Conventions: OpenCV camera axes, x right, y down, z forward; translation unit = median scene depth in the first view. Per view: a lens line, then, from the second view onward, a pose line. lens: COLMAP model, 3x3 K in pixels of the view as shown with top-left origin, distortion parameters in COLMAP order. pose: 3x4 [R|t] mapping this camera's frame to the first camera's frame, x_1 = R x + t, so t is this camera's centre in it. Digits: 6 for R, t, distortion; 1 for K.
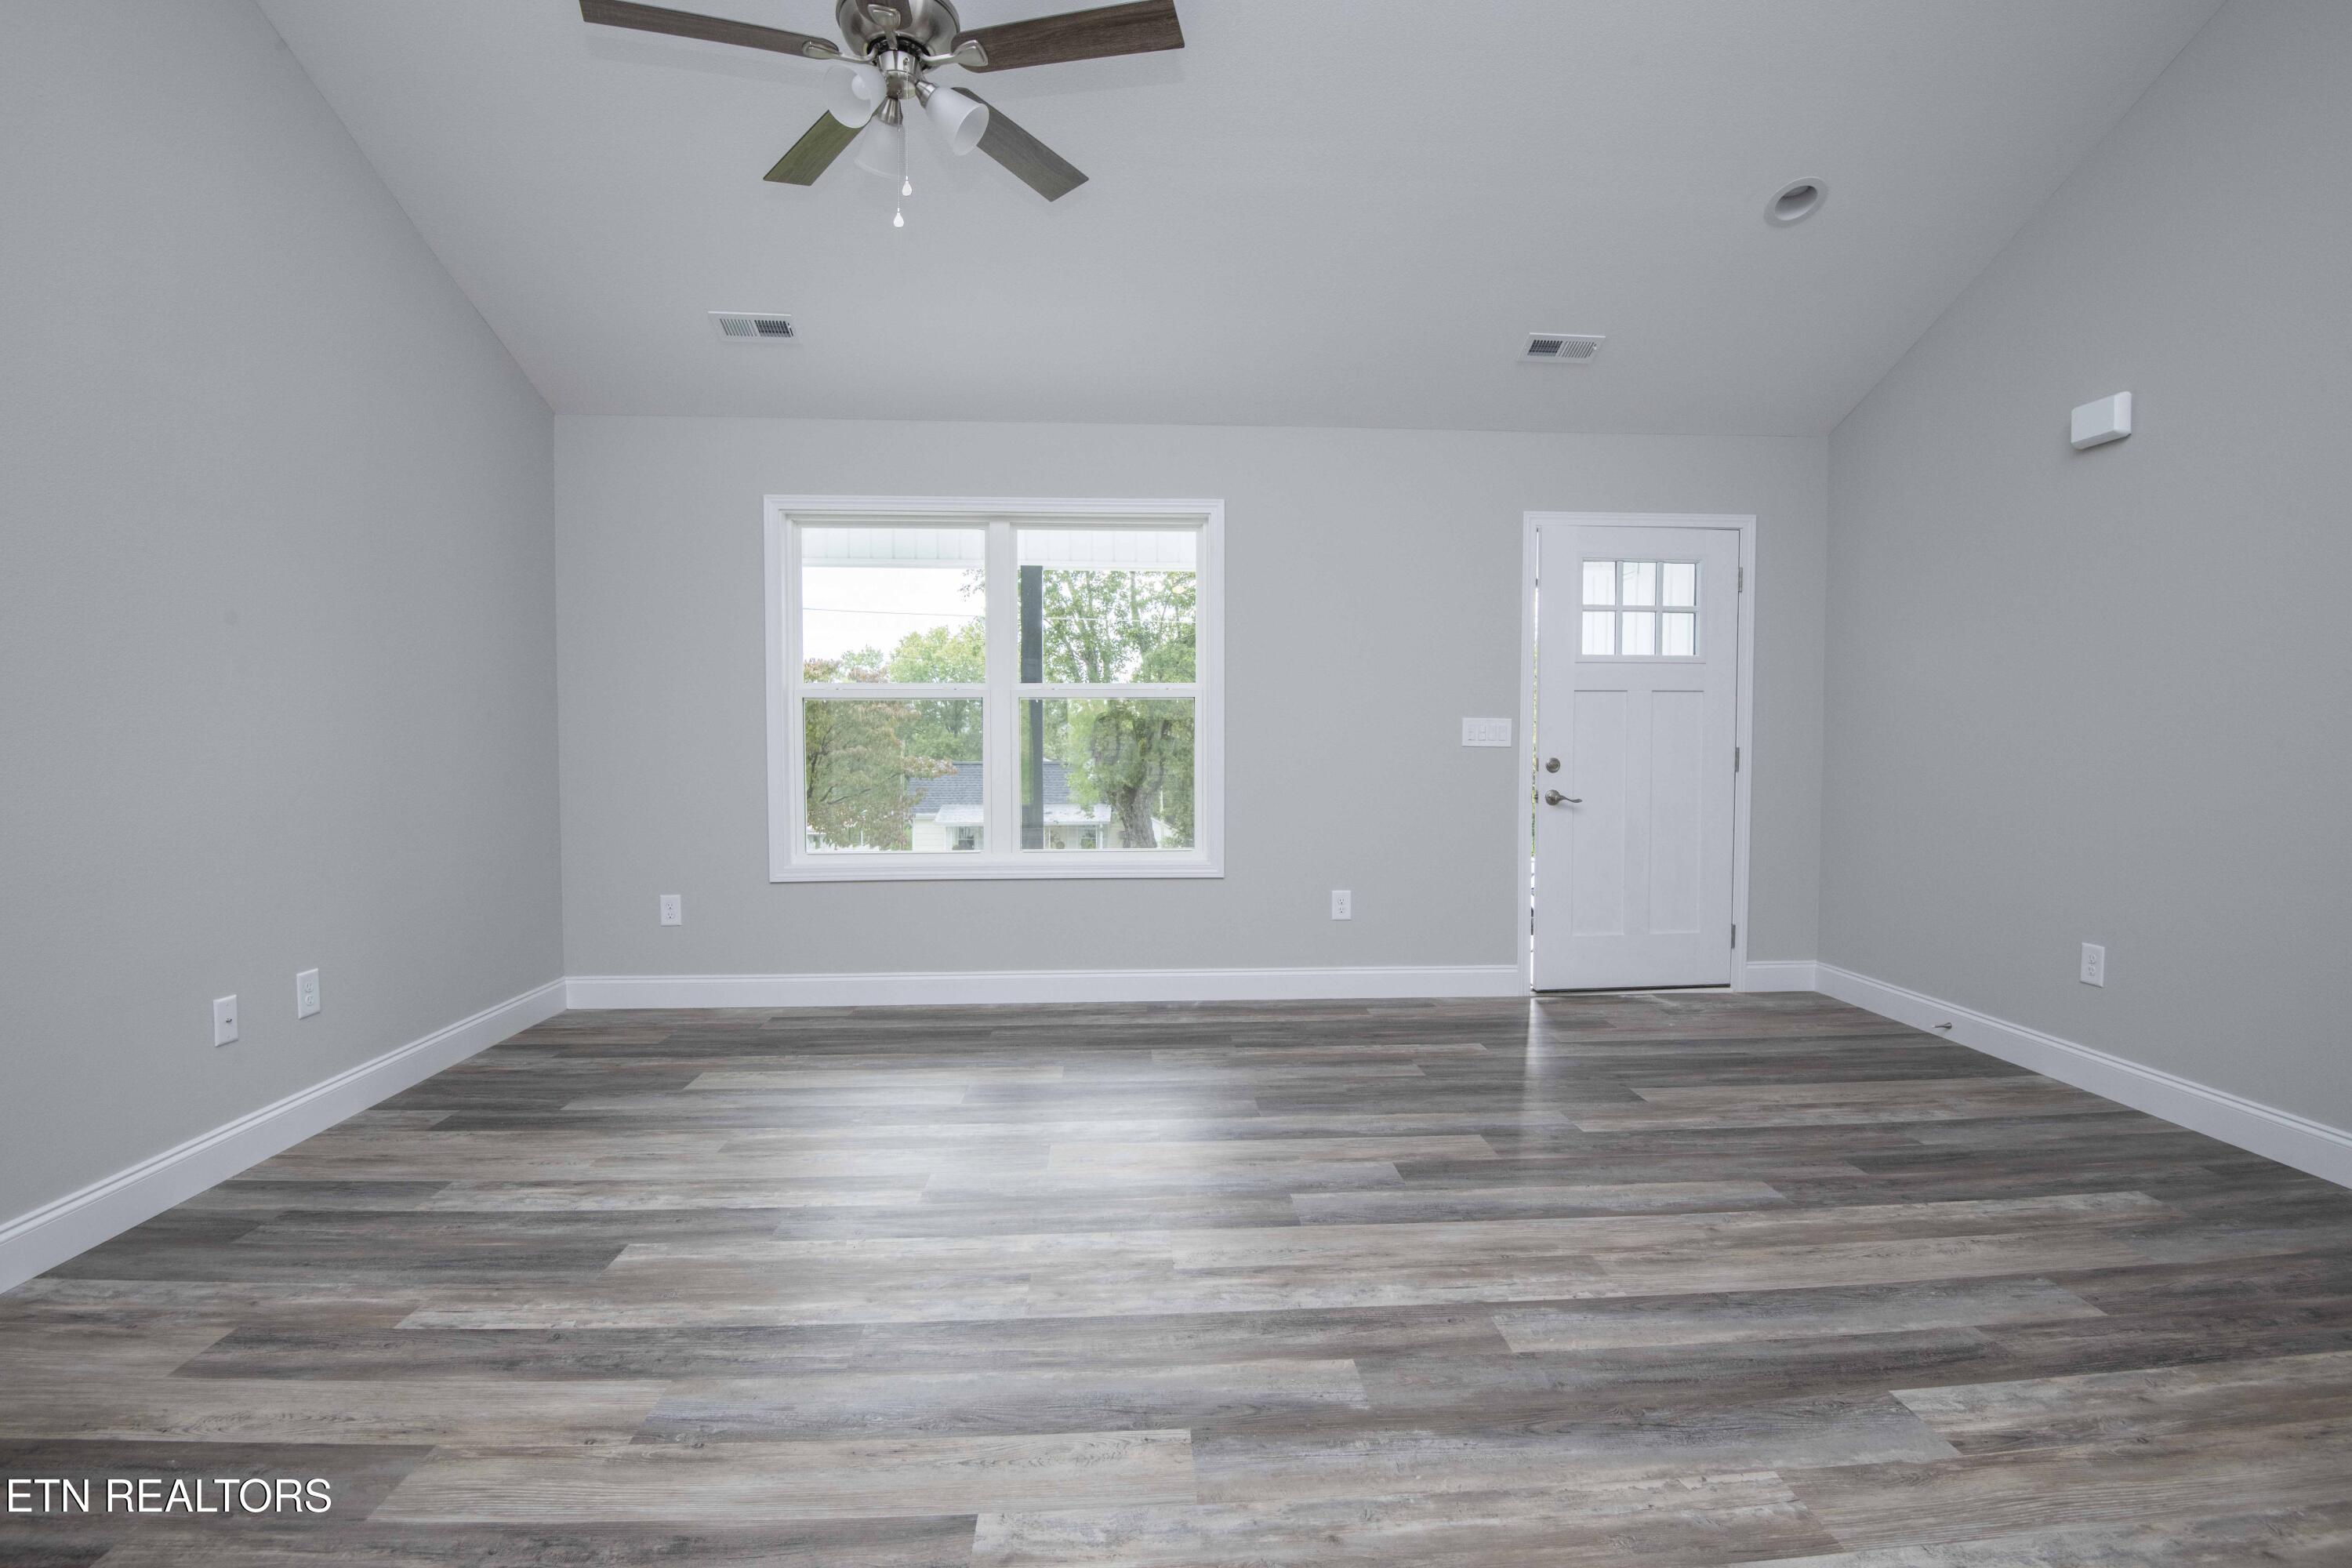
lens RADIAL K [[1088.9, 0, 1186.5], [0, 1088.9, 778.7], [0, 0, 1]] dist [-0.022170, -0.012021]
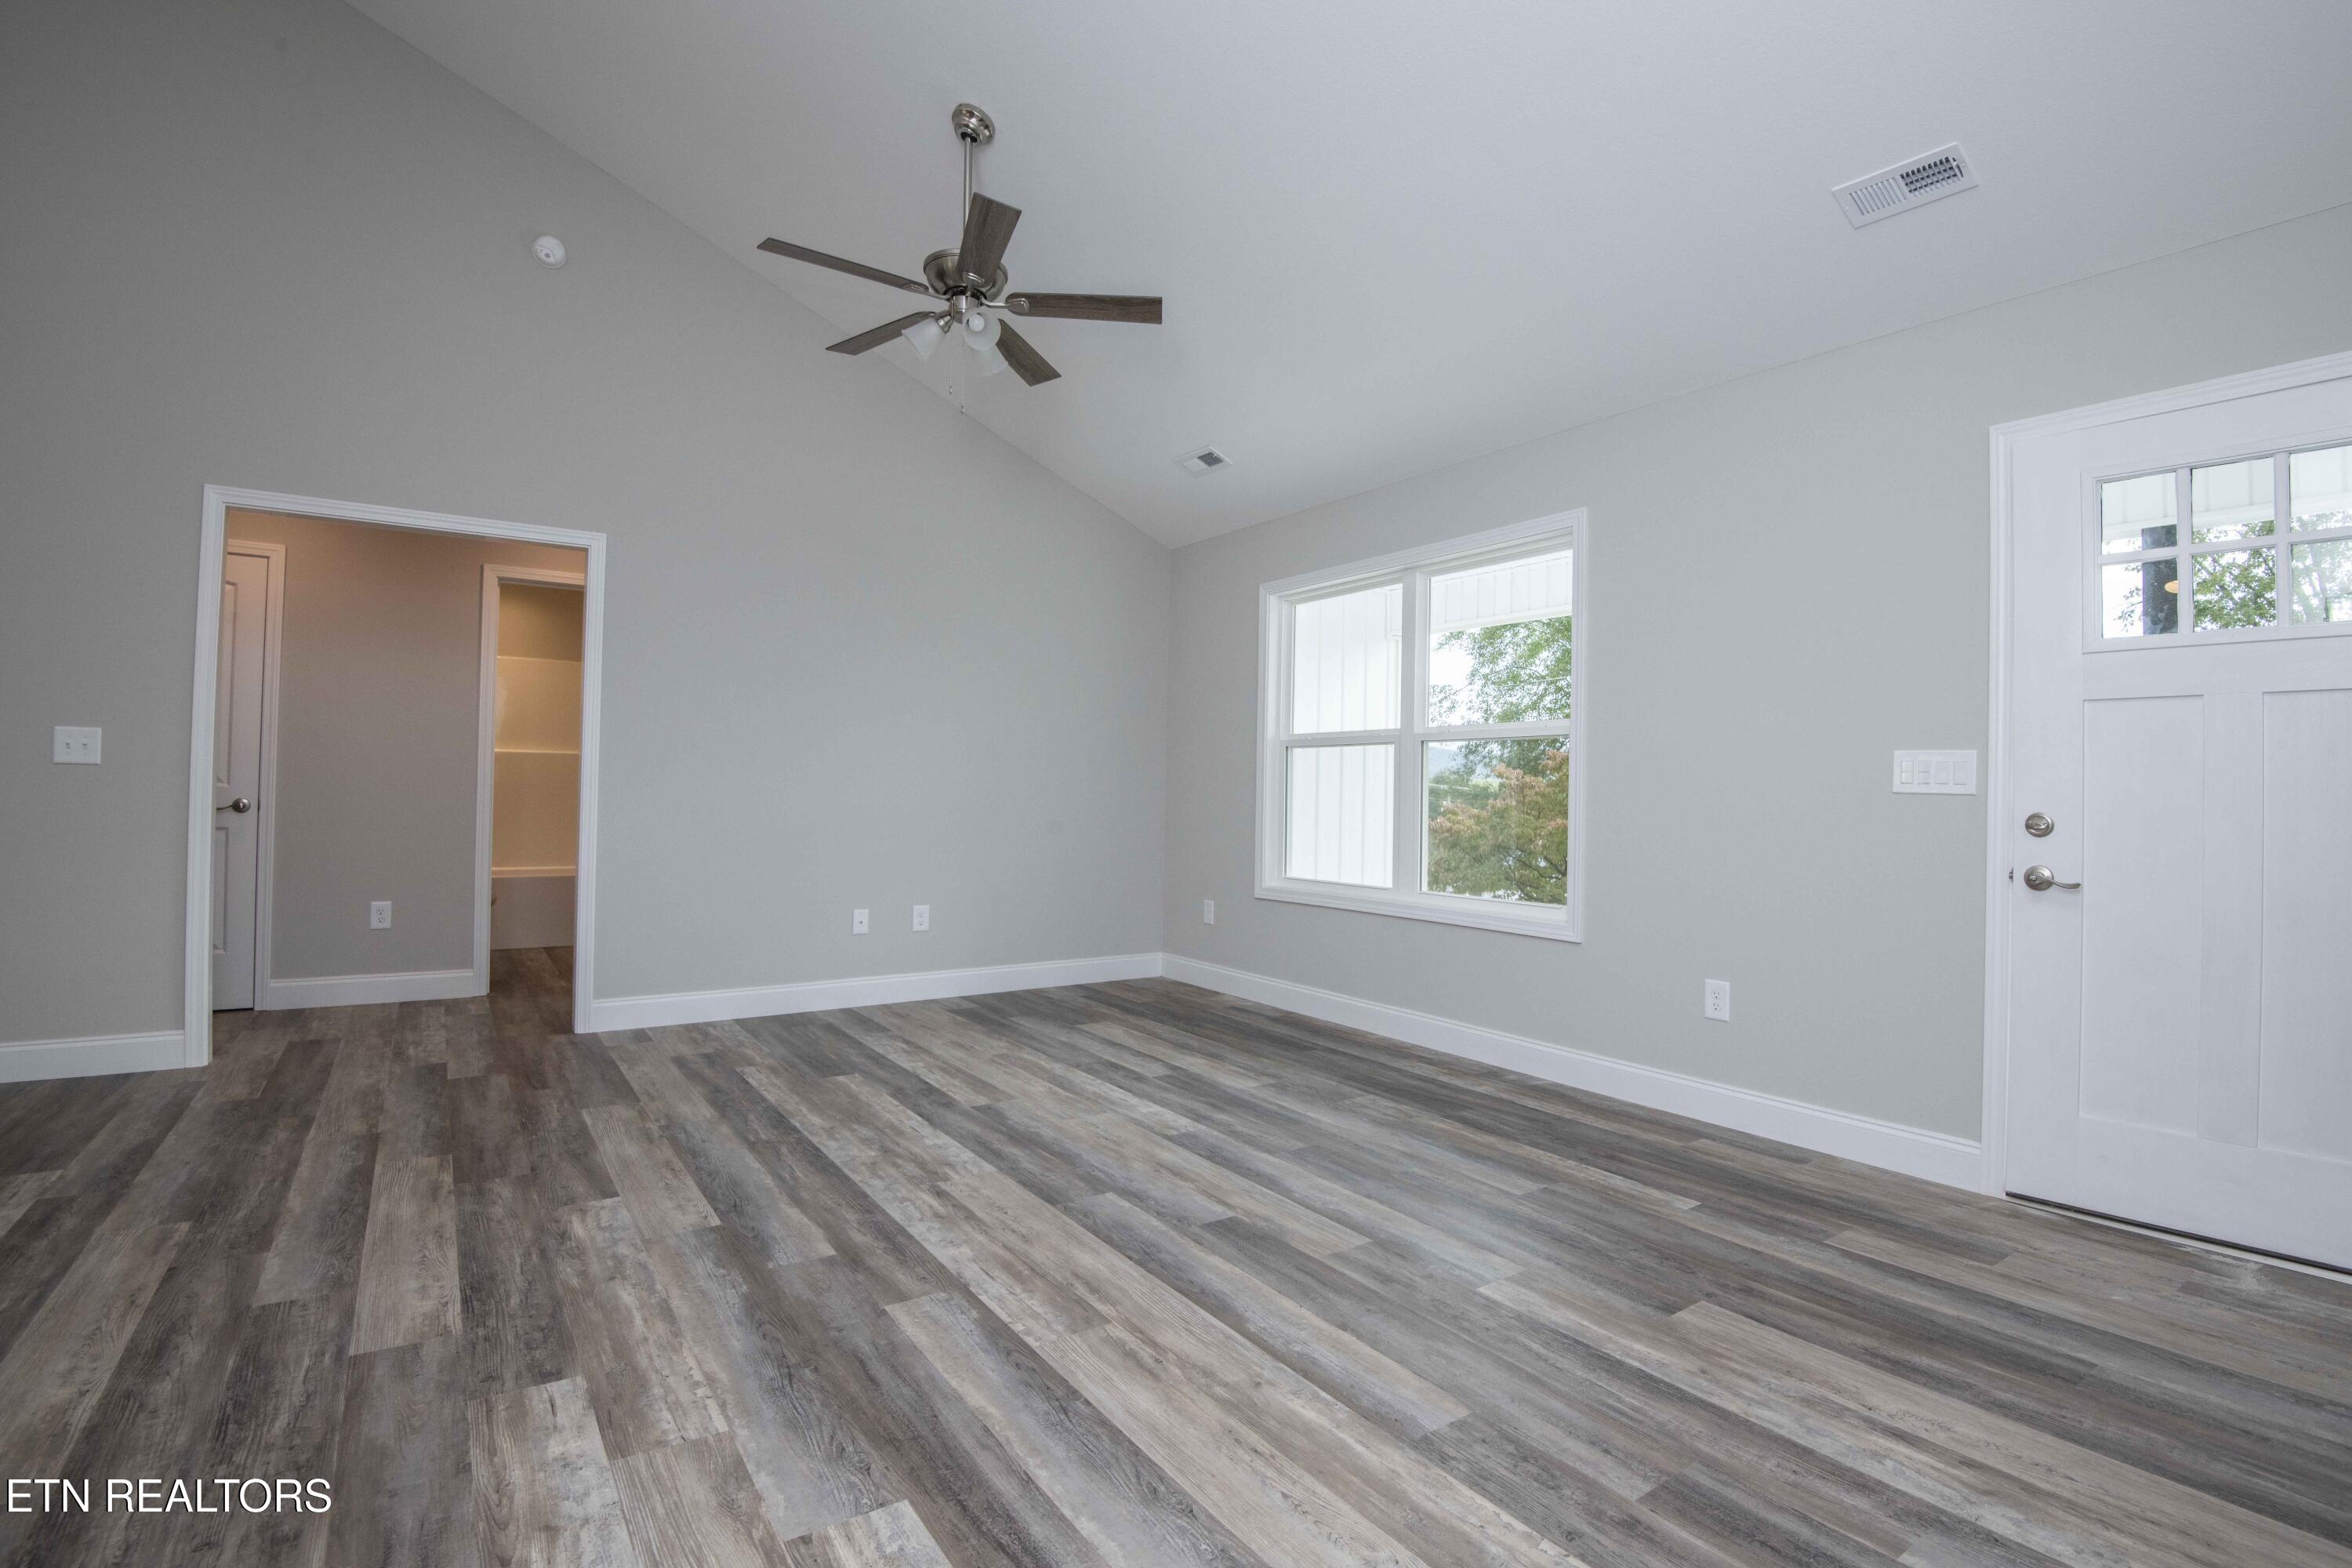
lens RADIAL K [[1088.9, 0, 1188.1], [0, 1088.9, 771.9], [0, 0, 1]] dist [-0.022170, -0.012021]
pose [[0.523037, -0.006999, -0.852281, 1.054357], [-0.052785, 0.997781, -0.040588, 0.012882], [0.850674, 0.066217, 0.521507, 0.491296]]
